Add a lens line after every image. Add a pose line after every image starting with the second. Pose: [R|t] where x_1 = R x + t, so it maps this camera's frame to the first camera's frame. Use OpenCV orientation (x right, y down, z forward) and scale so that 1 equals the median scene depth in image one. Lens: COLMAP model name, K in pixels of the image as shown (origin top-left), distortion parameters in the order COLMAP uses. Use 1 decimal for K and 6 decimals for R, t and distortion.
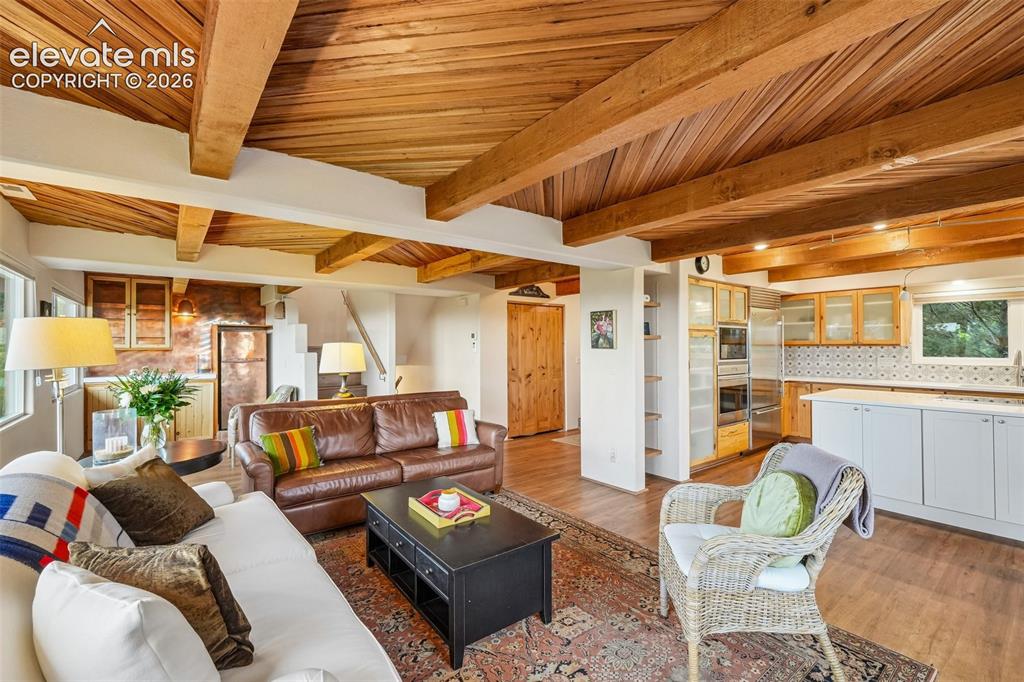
lens RADIAL K [[444.8, 0, 510.4], [0, 444.8, 340.6], [0, 0, 1]] dist [-0.003125, 0.001125]
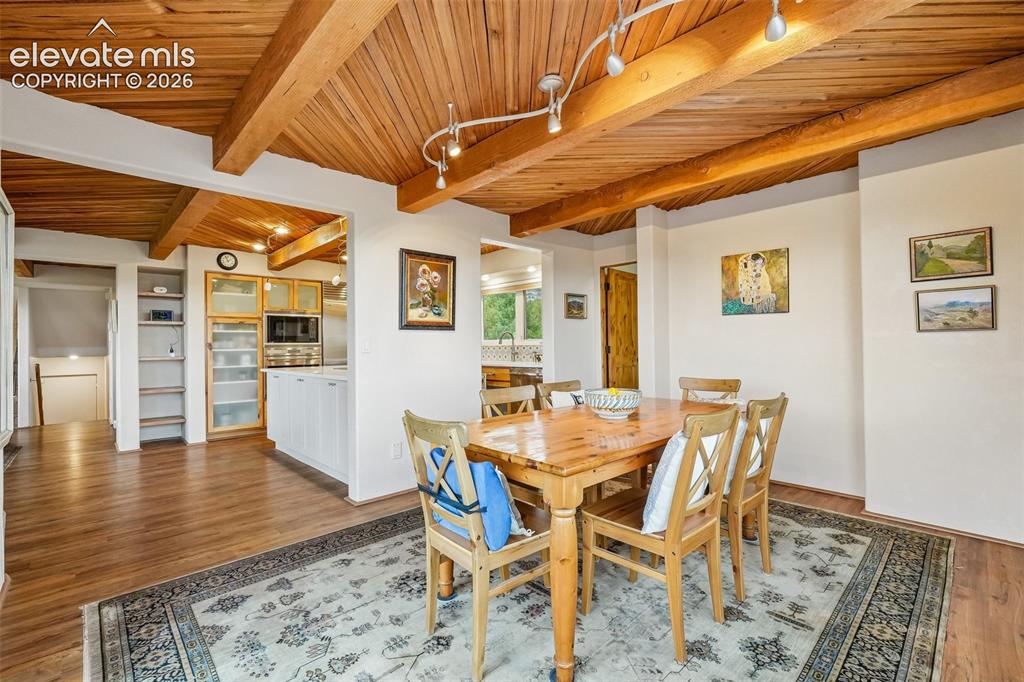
lens RADIAL K [[444.8, 0, 512.9], [0, 444.8, 340.7], [0, 0, 1]] dist [-0.003125, 0.001125]
pose [[0.995182, -0.009497, 0.097586, 0.884818], [0.009400, 0.999955, 0.001449, 0.036775], [-0.097595, -0.000525, 0.995226, -0.208664]]
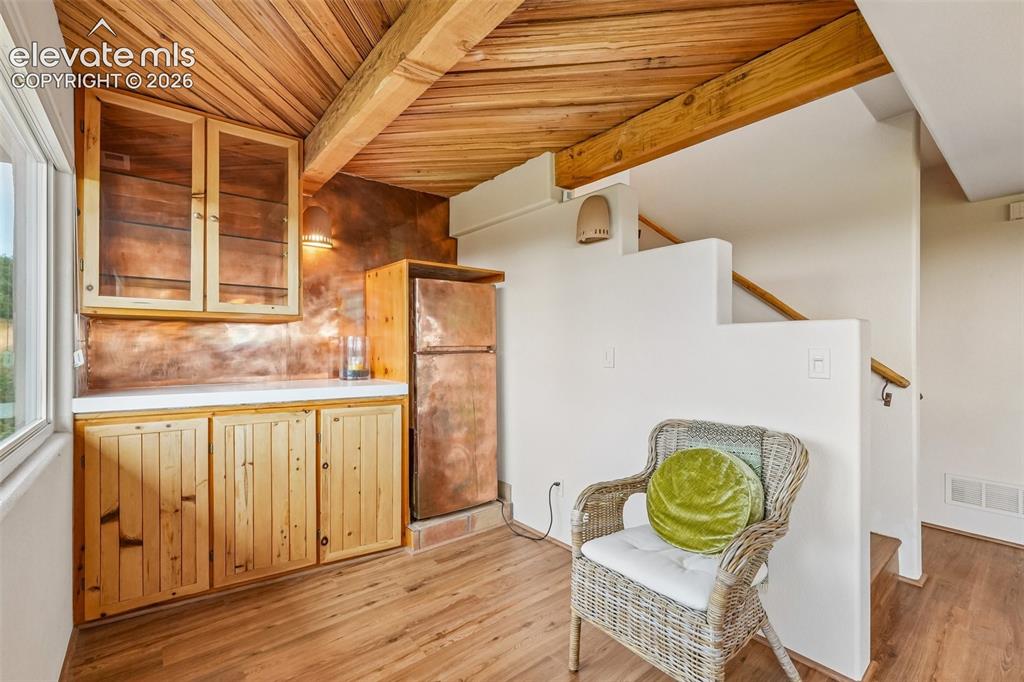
lens RADIAL K [[444.8, 0, 508.6], [0, 444.8, 341.7], [0, 0, 1]] dist [-0.003125, 0.001125]
pose [[0.999991, 0.000991, -0.004073, -0.663126], [-0.000970, 0.999986, 0.005261, 0.041276], [0.004078, -0.005257, 0.999978, 0.700064]]
